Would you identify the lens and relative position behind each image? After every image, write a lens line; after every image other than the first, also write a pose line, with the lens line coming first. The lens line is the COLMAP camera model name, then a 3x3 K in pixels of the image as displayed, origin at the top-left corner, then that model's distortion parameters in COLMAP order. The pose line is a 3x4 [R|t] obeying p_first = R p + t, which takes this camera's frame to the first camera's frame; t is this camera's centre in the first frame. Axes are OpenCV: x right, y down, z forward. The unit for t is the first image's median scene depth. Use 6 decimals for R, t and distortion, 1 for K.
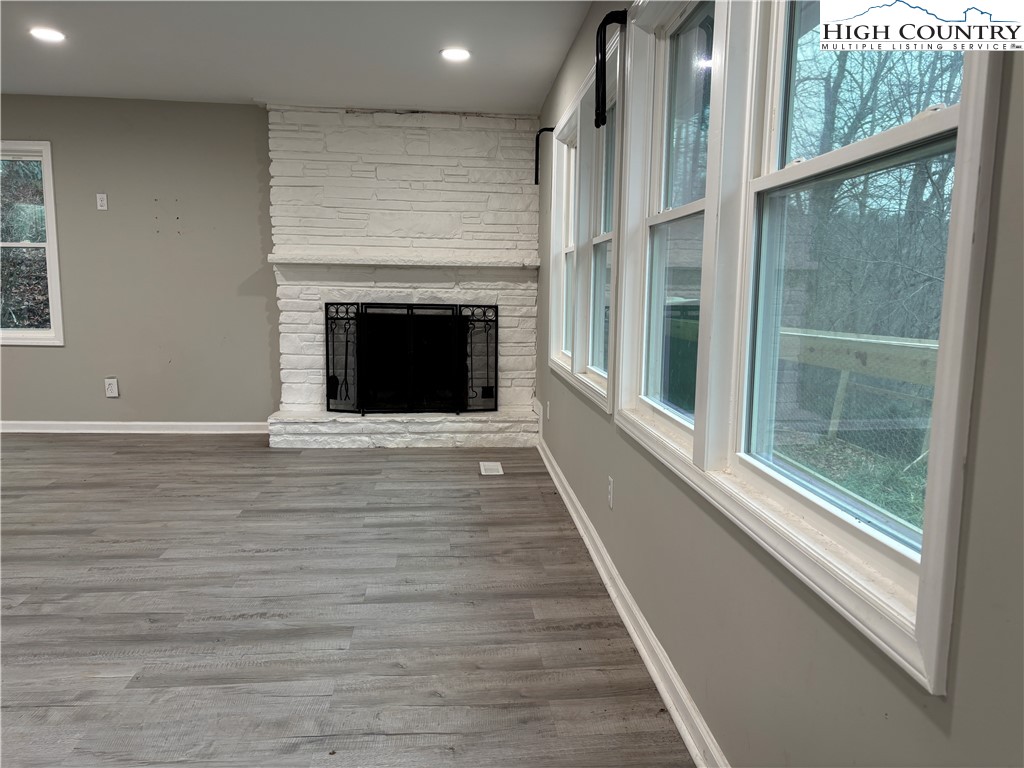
lens RADIAL K [[770.0, 0, 521.4], [0, 770.0, 390.9], [0, 0, 1]] dist [0.052020, -0.055110]
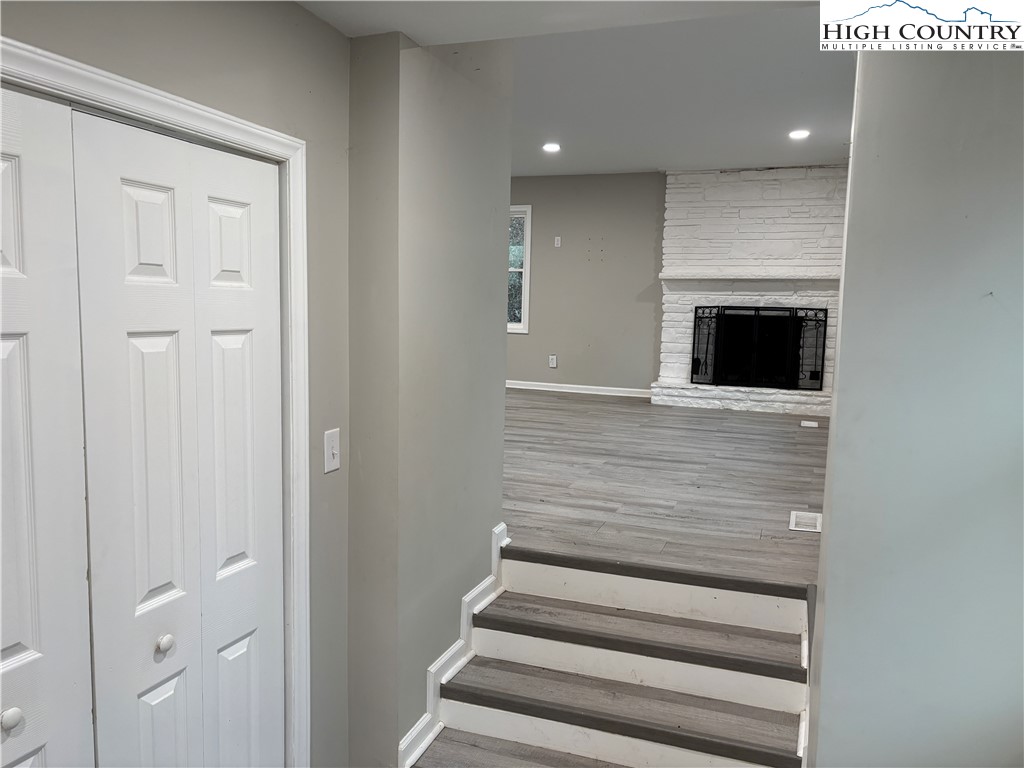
lens RADIAL K [[770.0, 0, 508.6], [0, 770.0, 400.5], [0, 0, 1]] dist [0.052020, -0.055110]
pose [[0.893673, 0.060797, -0.444580, 0.083473], [-0.072339, 0.997339, -0.009024, 0.098344], [0.442849, 0.040225, 0.895694, -0.427940]]
